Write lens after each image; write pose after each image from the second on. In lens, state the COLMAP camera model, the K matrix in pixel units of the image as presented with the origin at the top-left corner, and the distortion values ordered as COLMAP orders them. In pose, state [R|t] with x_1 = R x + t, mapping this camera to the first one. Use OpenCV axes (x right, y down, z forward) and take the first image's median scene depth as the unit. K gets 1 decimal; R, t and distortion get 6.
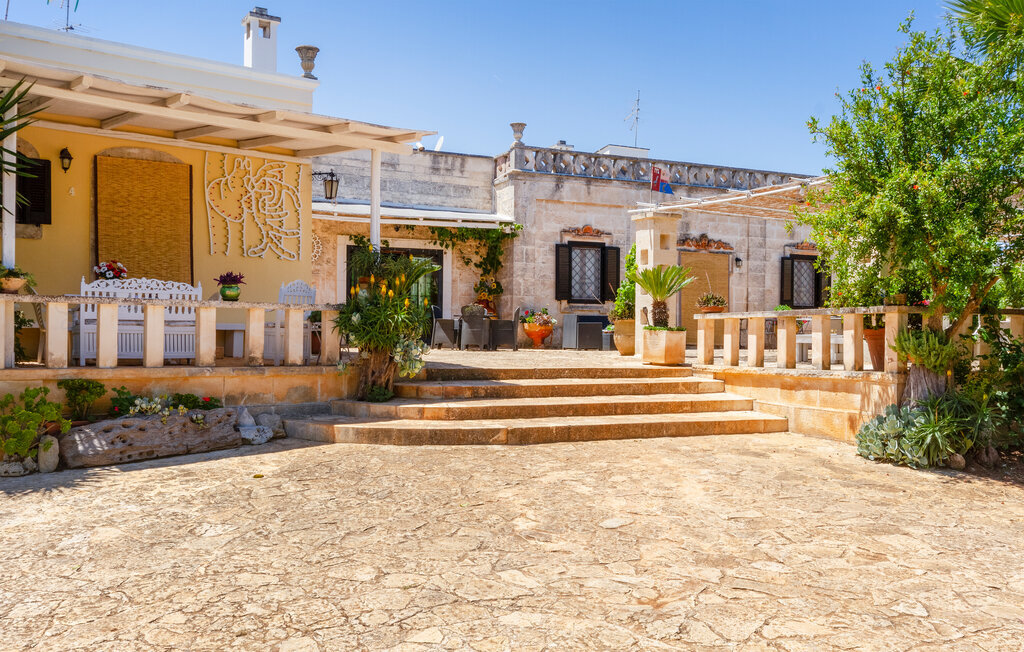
lens RADIAL K [[918.5, 0, 478.7], [0, 918.5, 432.8], [0, 0, 1]] dist [0.016806, 0.011760]
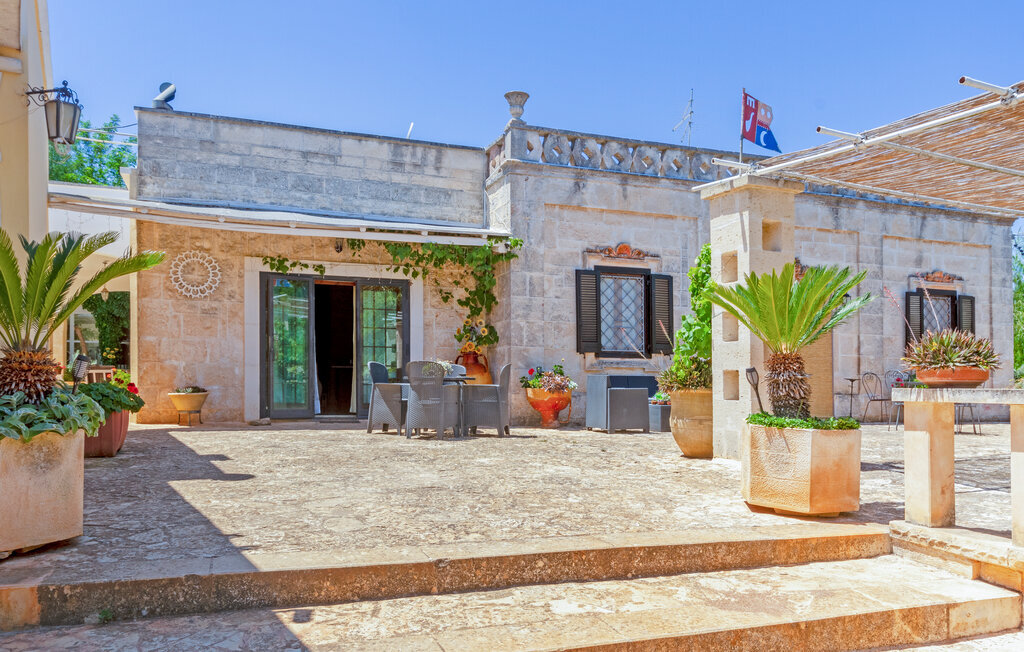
lens RADIAL K [[790.1, 0, 494.5], [0, 790.1, 365.3], [0, 0, 1]] dist [0.005135, -0.001081]
pose [[0.998104, -0.000478, -0.061546, 0.061756], [-0.007418, 0.991746, -0.128001, -0.064382], [0.061099, 0.128214, 0.989863, 0.449173]]
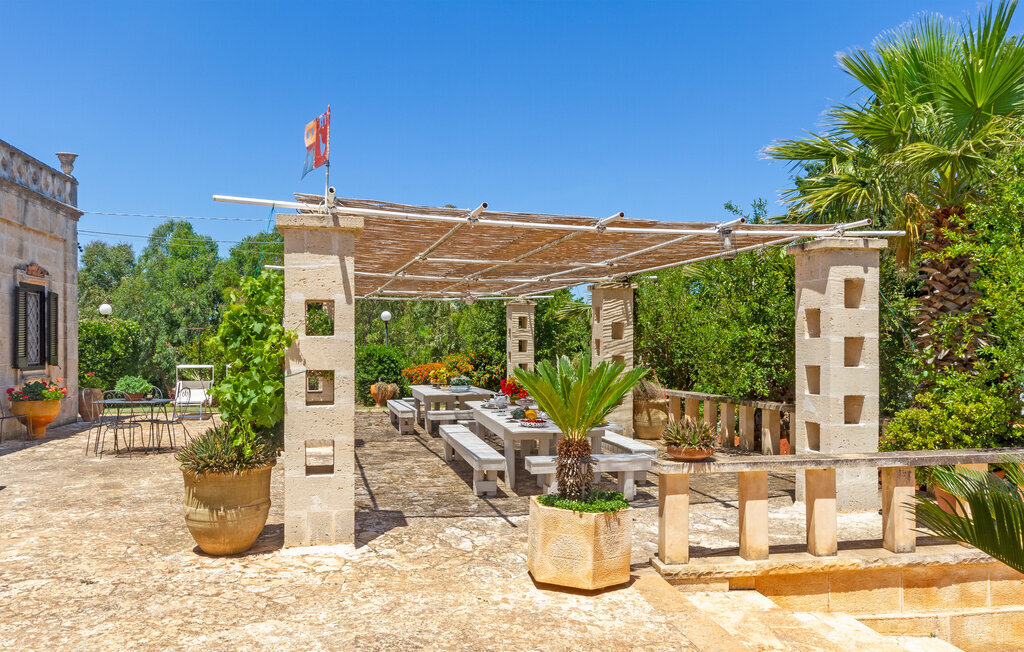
lens RADIAL K [[790.1, 0, 531.9], [0, 790.1, 349.3], [0, 0, 1]] dist [0.005135, -0.001081]
pose [[0.198717, -0.018904, 0.979875, -0.122046], [0.103598, 0.994618, -0.001821, -0.130667], [-0.974566, 0.101875, 0.199606, 0.656204]]
